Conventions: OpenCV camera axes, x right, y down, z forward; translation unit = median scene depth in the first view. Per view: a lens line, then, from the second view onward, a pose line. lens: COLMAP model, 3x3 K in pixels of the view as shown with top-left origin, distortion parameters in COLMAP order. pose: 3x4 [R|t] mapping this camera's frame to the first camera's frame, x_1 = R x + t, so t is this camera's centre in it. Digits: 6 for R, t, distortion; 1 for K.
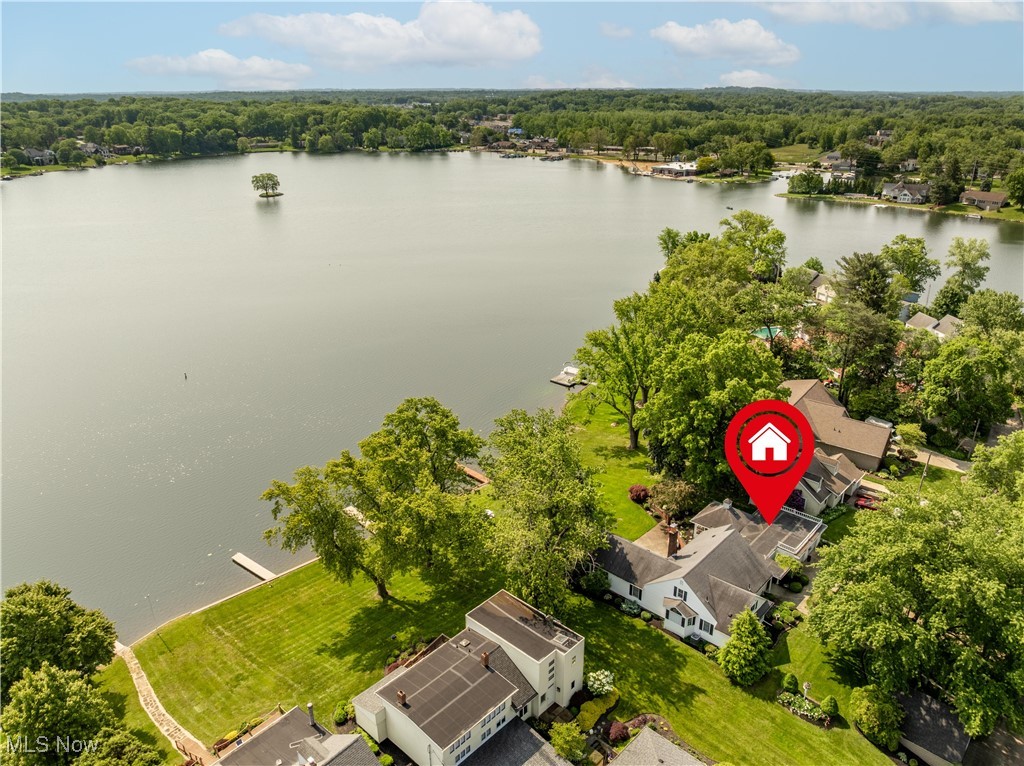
lens RADIAL K [[723.5, 0, 512.0], [0, 723.5, 383.0], [0, 0, 1]] dist [-0.057870, 0.019734]
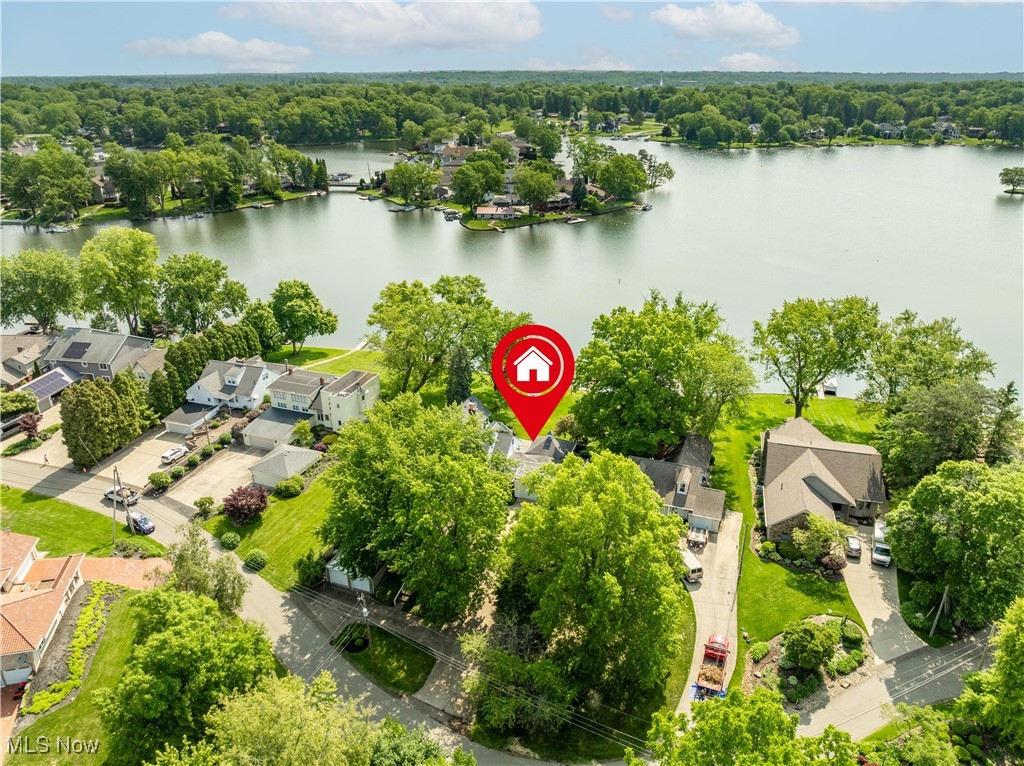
lens RADIAL K [[723.5, 0, 512.0], [0, 723.5, 383.0], [0, 0, 1]] dist [-0.057870, 0.019734]
pose [[0.370846, 0.366772, -0.853201, 0.179619], [-0.346248, 0.907074, 0.239433, -0.023155], [0.861734, 0.206627, 0.463379, 0.058110]]
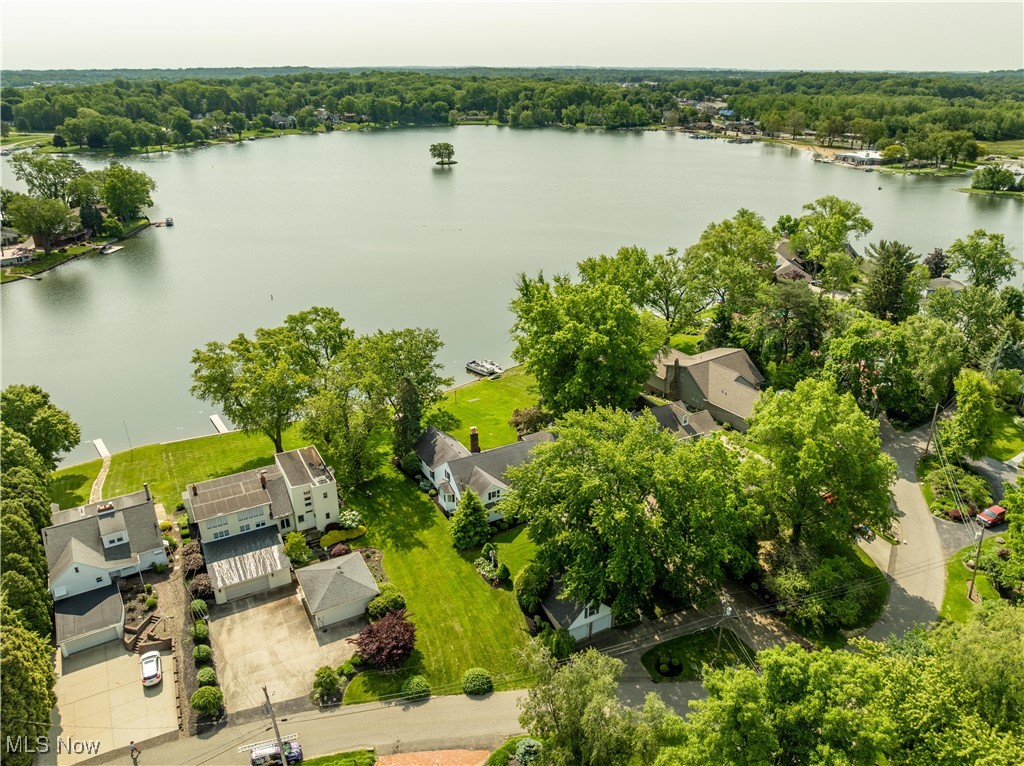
lens RADIAL K [[723.5, 0, 512.0], [0, 723.5, 383.0], [0, 0, 1]] dist [-0.057870, 0.019734]
pose [[0.947619, 0.131111, -0.291254, 0.083672], [-0.123467, 0.991348, 0.044556, 0.007860], [0.294576, -0.006262, 0.955608, -0.019989]]
